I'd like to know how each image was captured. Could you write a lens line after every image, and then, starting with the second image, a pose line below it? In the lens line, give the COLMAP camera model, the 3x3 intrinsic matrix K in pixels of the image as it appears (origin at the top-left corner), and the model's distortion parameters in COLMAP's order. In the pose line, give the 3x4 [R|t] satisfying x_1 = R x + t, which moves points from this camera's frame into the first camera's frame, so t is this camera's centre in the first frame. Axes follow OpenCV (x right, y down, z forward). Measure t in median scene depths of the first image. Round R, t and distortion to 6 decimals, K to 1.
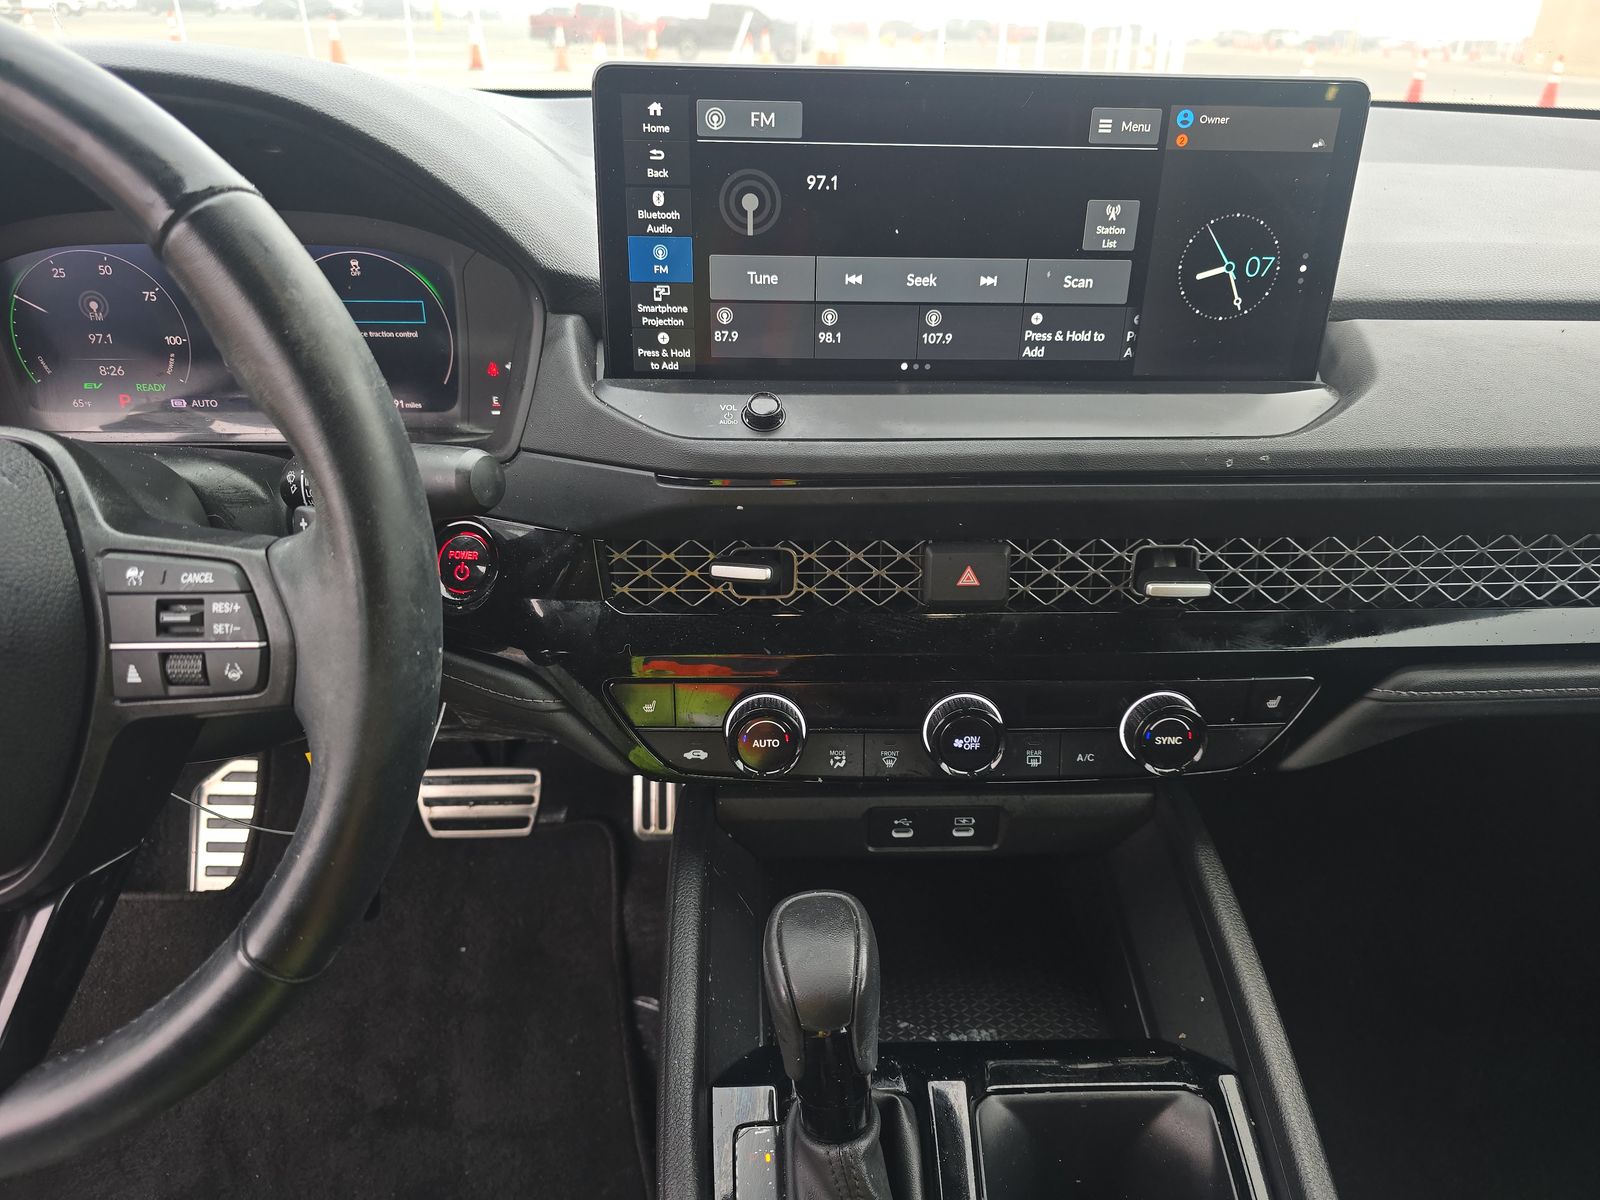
lens RADIAL K [[1075.2, 0, 800.0], [0, 1075.2, 602.1], [0, 0, 1]] dist [0.036893, -0.021917]
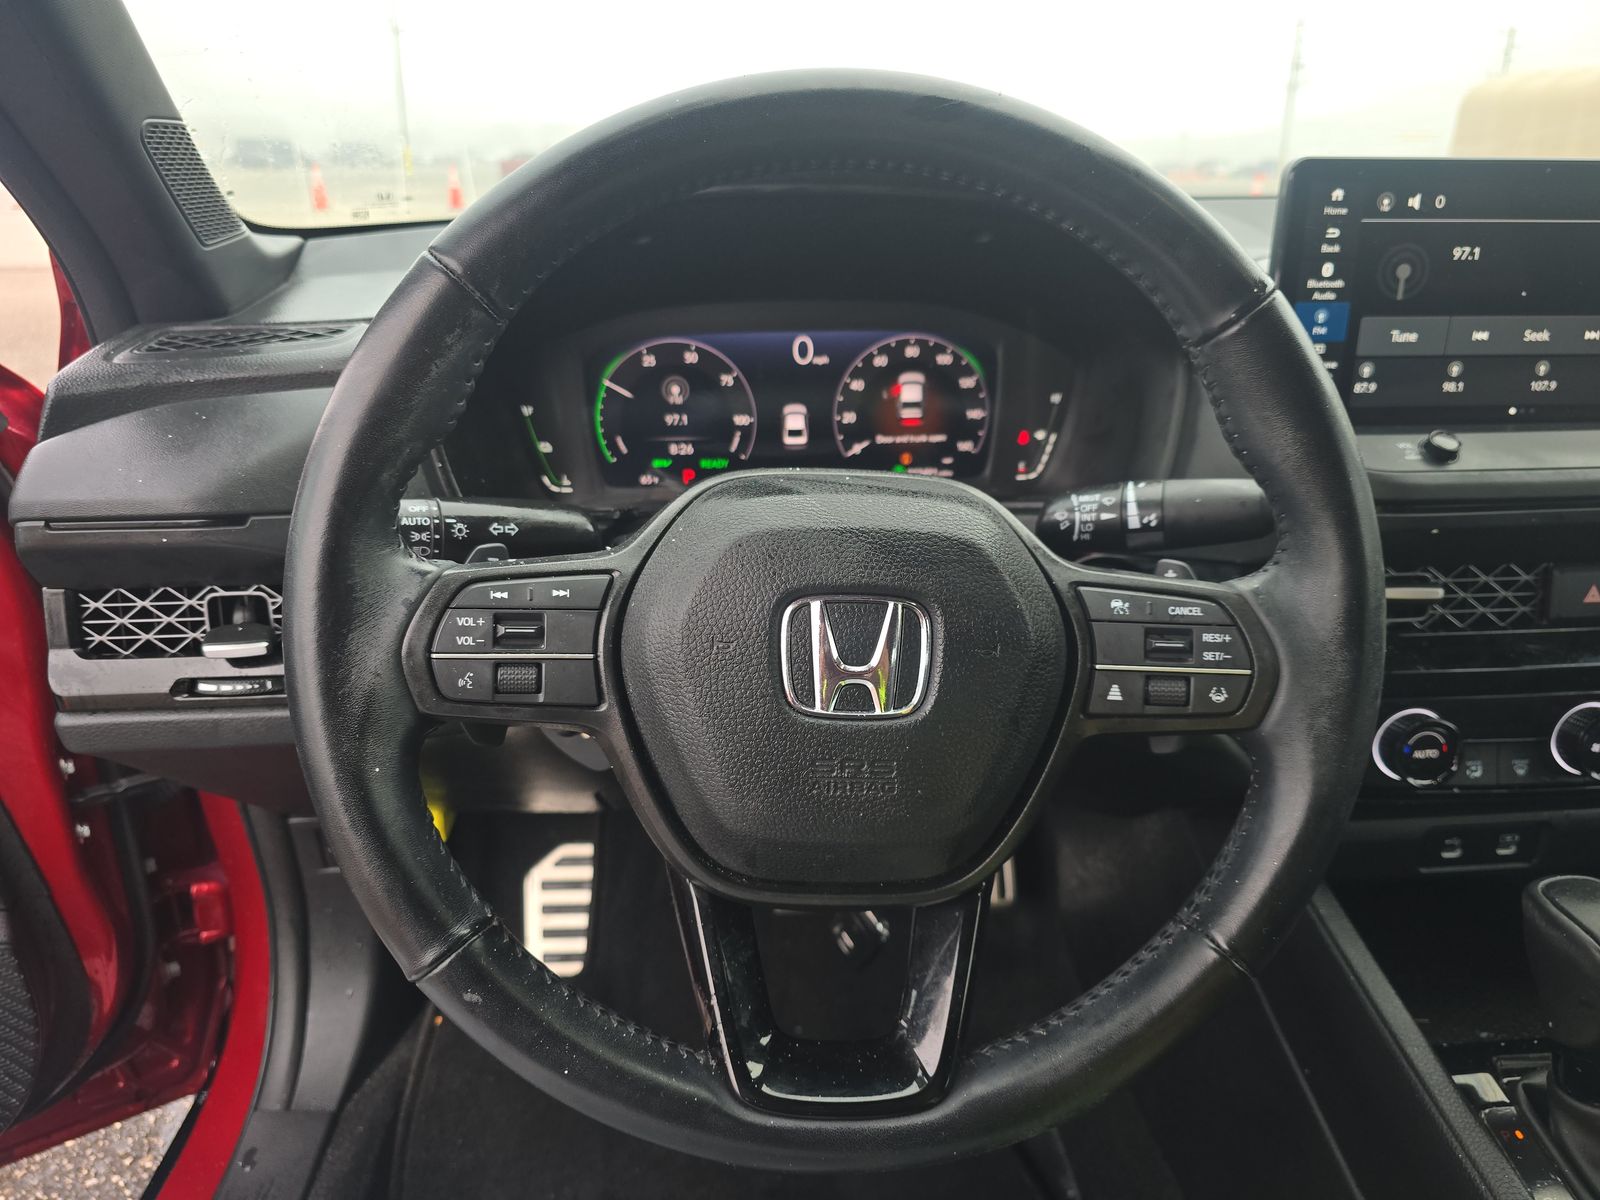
lens RADIAL K [[1075.2, 0, 801.4], [0, 1075.2, 595.5], [0, 0, 1]] dist [0.036893, -0.021917]
pose [[0.998517, -0.029321, 0.045873, -0.711665], [0.034487, 0.992625, -0.116218, 0.080230], [-0.042127, 0.117628, 0.992164, -0.075870]]
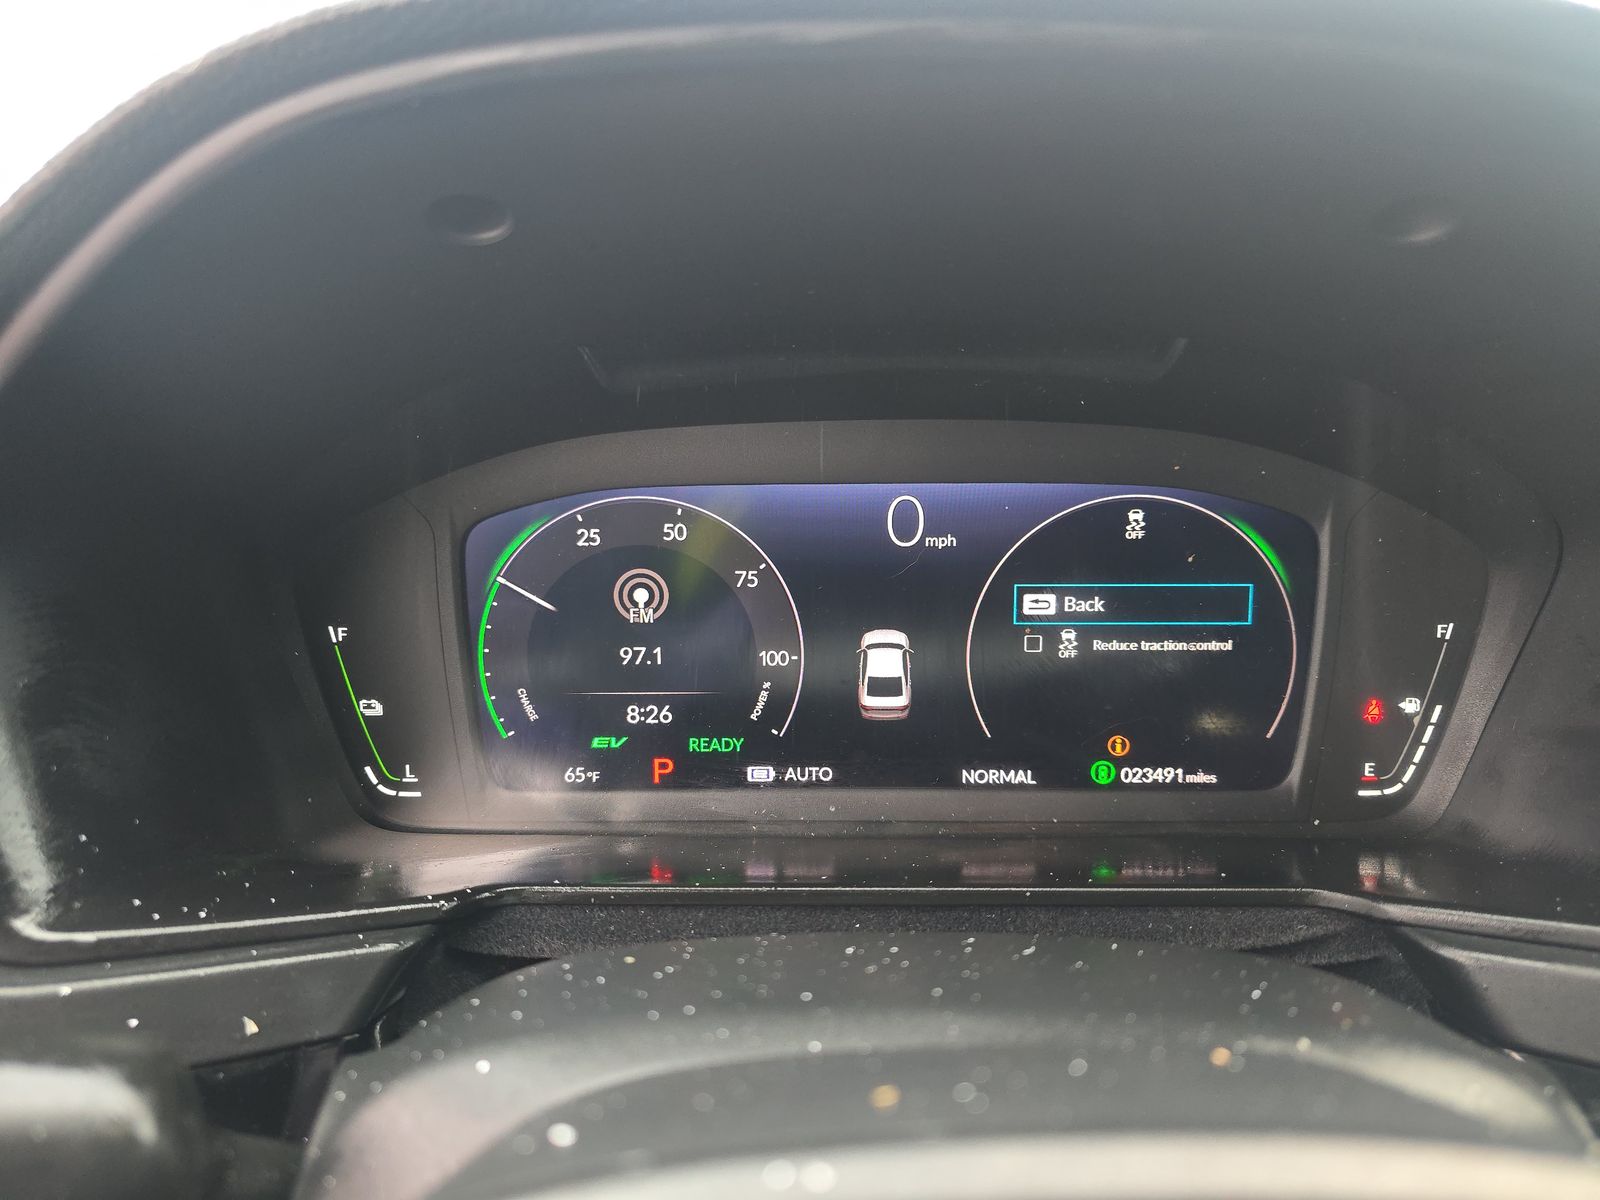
lens RADIAL K [[1075.2, 0, 799.4], [0, 1075.2, 600.3], [0, 0, 1]] dist [0.036893, -0.021917]
pose [[0.999458, 0.000428, -0.032917, -0.681274], [-0.008749, 0.967415, -0.253046, -0.168571], [0.031736, 0.253196, 0.966894, 0.604758]]
